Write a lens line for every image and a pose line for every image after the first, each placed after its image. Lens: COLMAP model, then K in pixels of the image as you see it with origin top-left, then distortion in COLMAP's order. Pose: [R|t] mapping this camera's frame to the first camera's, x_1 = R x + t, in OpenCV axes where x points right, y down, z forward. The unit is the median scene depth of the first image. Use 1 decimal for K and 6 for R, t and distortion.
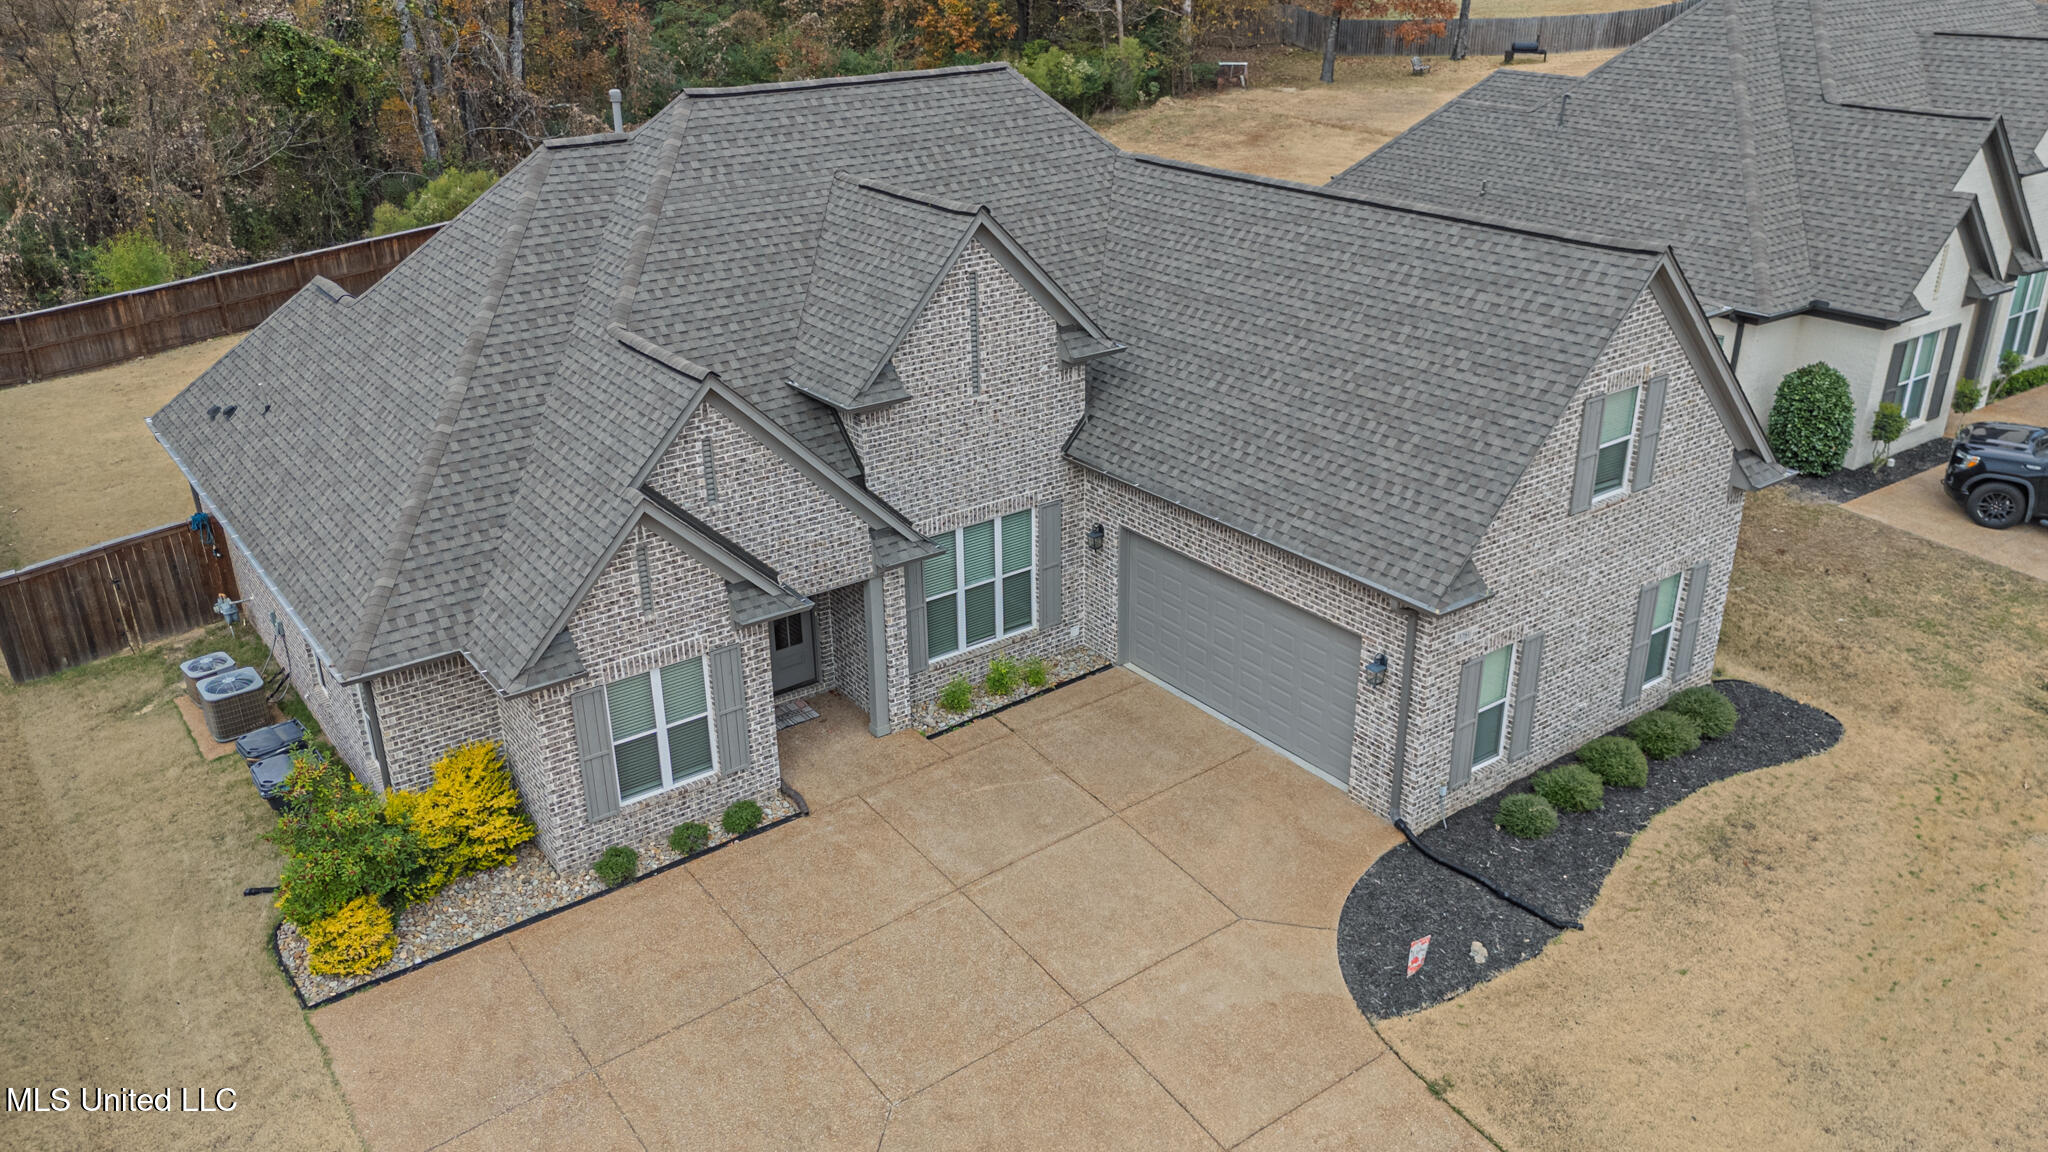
lens RADIAL K [[1556.3, 0, 1024.0], [0, 1556.3, 576.0], [0, 0, 1]] dist [0.083773, -0.092187]
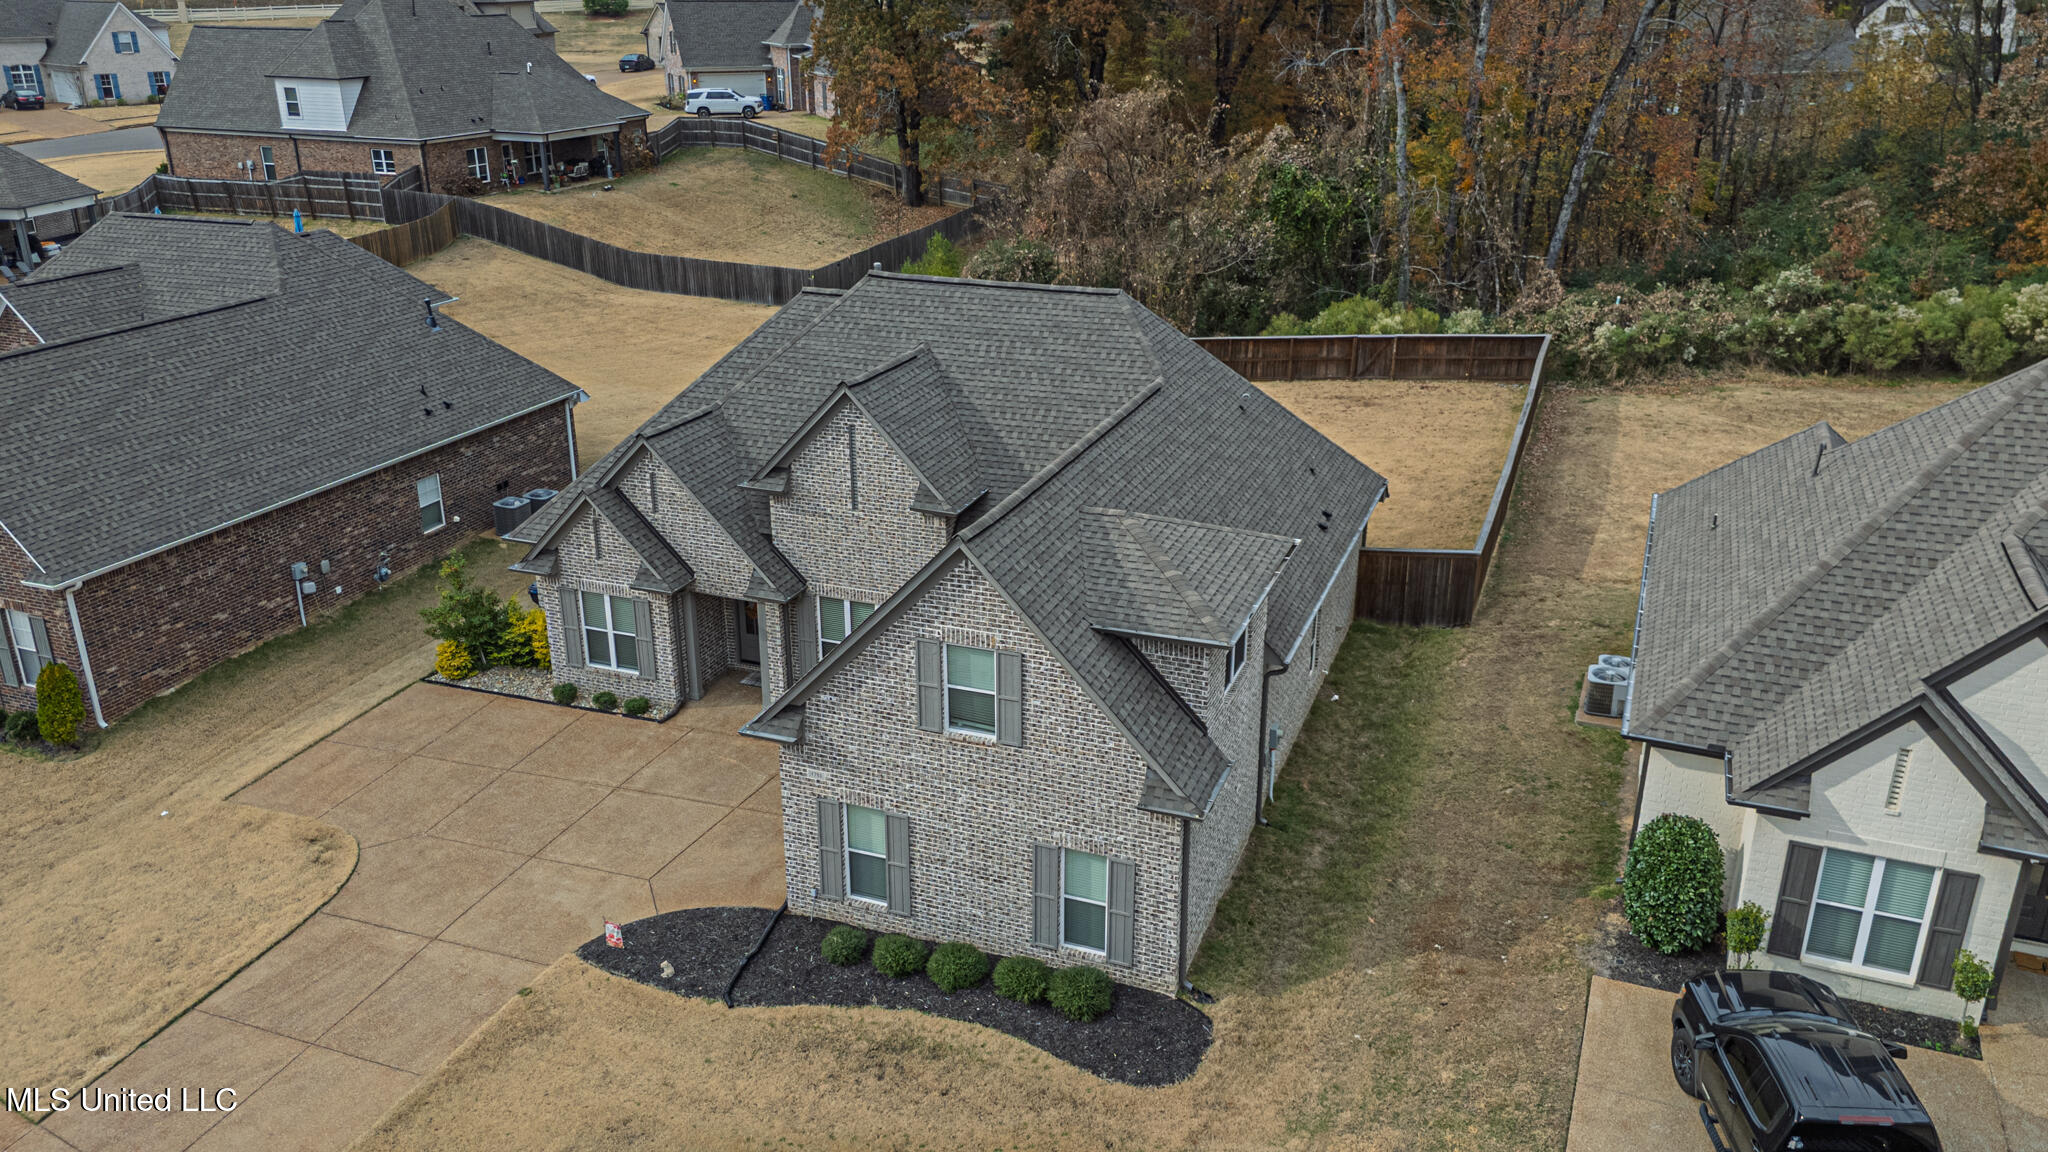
lens RADIAL K [[1527.4, 0, 1017.8], [0, 1527.4, 572.8], [0, 0, 1]] dist [0.095227, -0.127345]
pose [[0.537085, 0.316669, -0.781831, 1.202842], [-0.349481, 0.927104, 0.135432, -0.318381], [0.767726, 0.200497, 0.608603, 0.304858]]
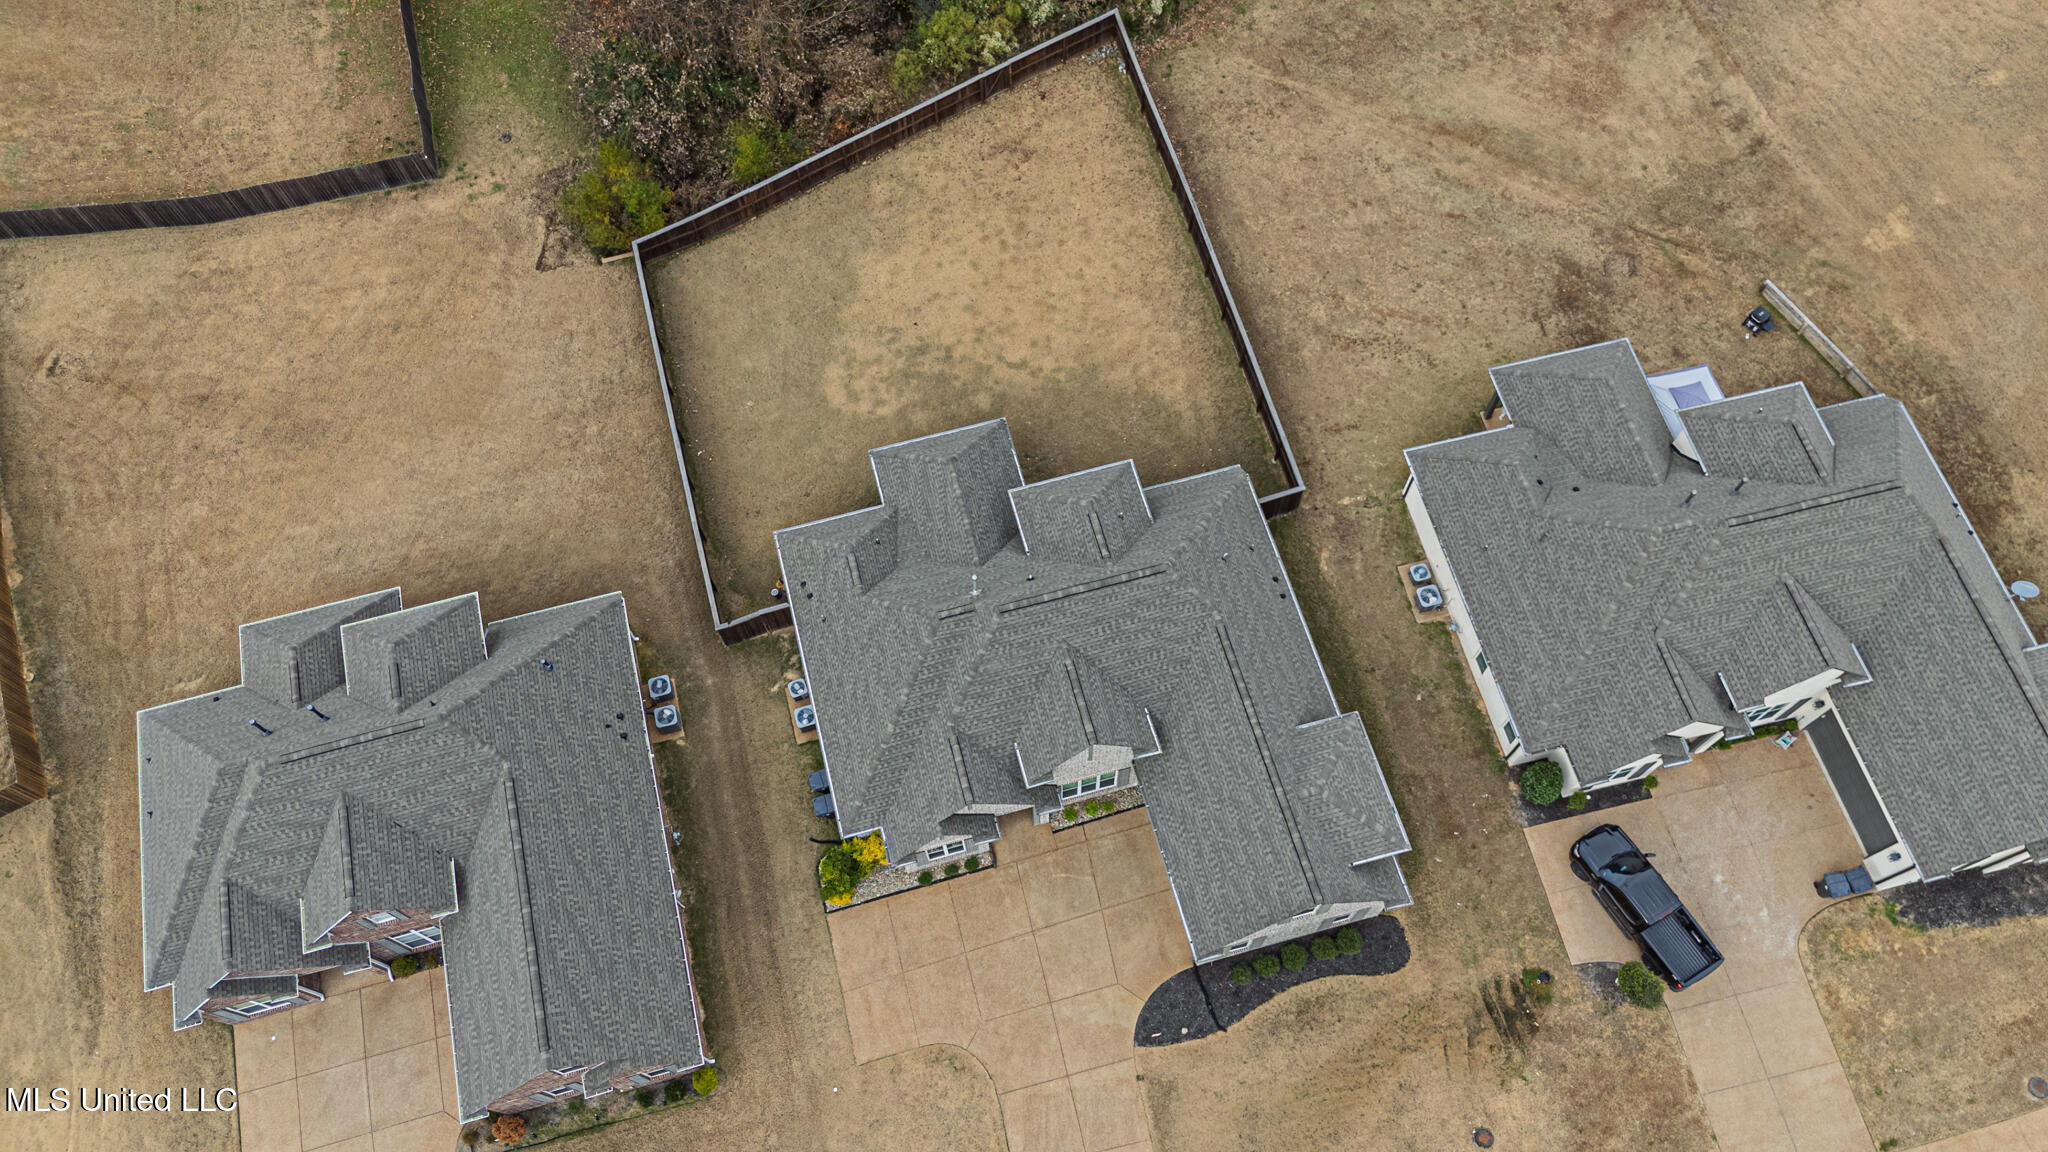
lens RADIAL K [[1527.4, 0, 1017.8], [0, 1527.4, 572.8], [0, 0, 1]] dist [0.095227, -0.127345]
pose [[0.932401, 0.324530, -0.159089, 0.153853], [-0.137334, 0.725278, 0.674619, -2.006602], [0.334318, -0.607167, 0.720819, -0.590562]]
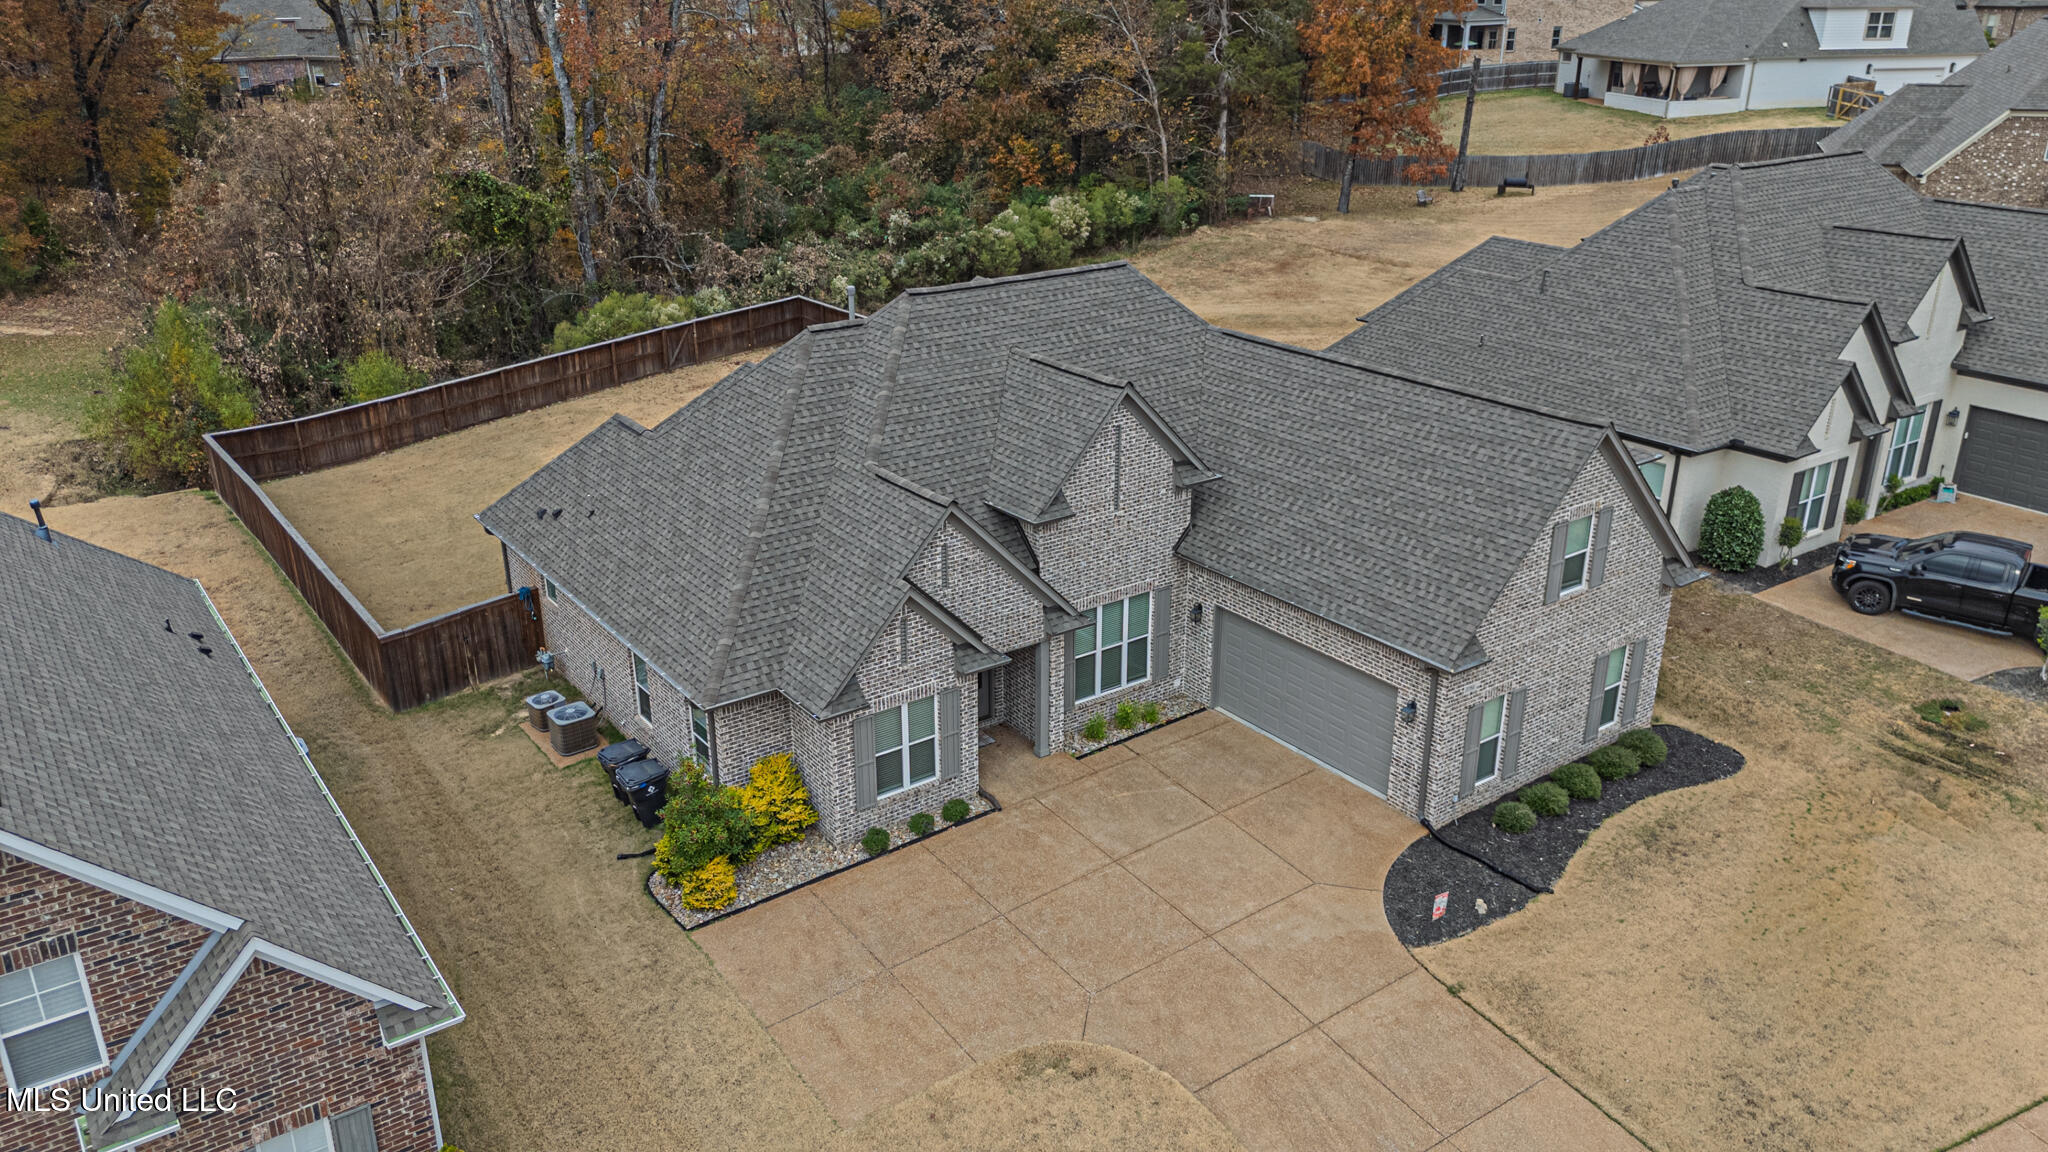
lens RADIAL K [[1527.4, 0, 1017.8], [0, 1527.4, 572.8], [0, 0, 1]] dist [0.095227, -0.127345]
pose [[0.999918, 0.011707, -0.005100, -0.117540], [-0.011902, 0.999130, -0.039980, -0.005840], [0.004628, 0.040037, 0.999187, -0.382111]]
